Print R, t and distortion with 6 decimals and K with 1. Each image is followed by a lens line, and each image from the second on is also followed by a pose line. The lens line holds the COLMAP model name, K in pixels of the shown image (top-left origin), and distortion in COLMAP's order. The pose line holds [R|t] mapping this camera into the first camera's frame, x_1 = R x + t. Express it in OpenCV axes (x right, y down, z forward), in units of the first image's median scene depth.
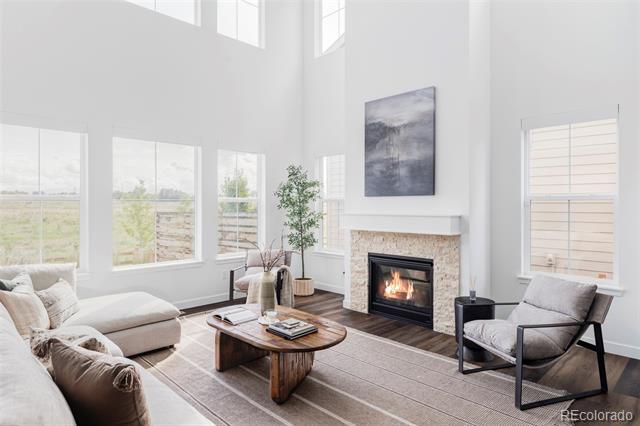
lens RADIAL K [[388.9, 0, 319.9], [0, 388.9, 209.5], [0, 0, 1]] dist [-0.000690, 0.000428]
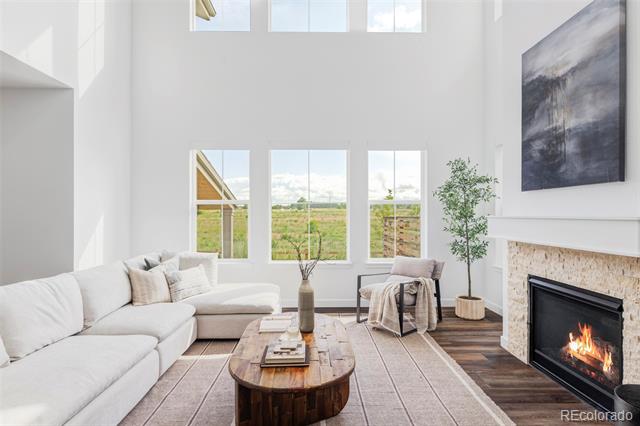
lens RADIAL K [[349.3, 0, 317.9], [0, 349.3, 213.8], [0, 0, 1]] dist [-0.005867, 0.002503]
pose [[0.721270, 0.000701, -0.692654, 0.289305], [-0.006404, 0.999963, -0.005656, 0.012230], [0.692625, 0.008515, 0.721248, 0.318773]]
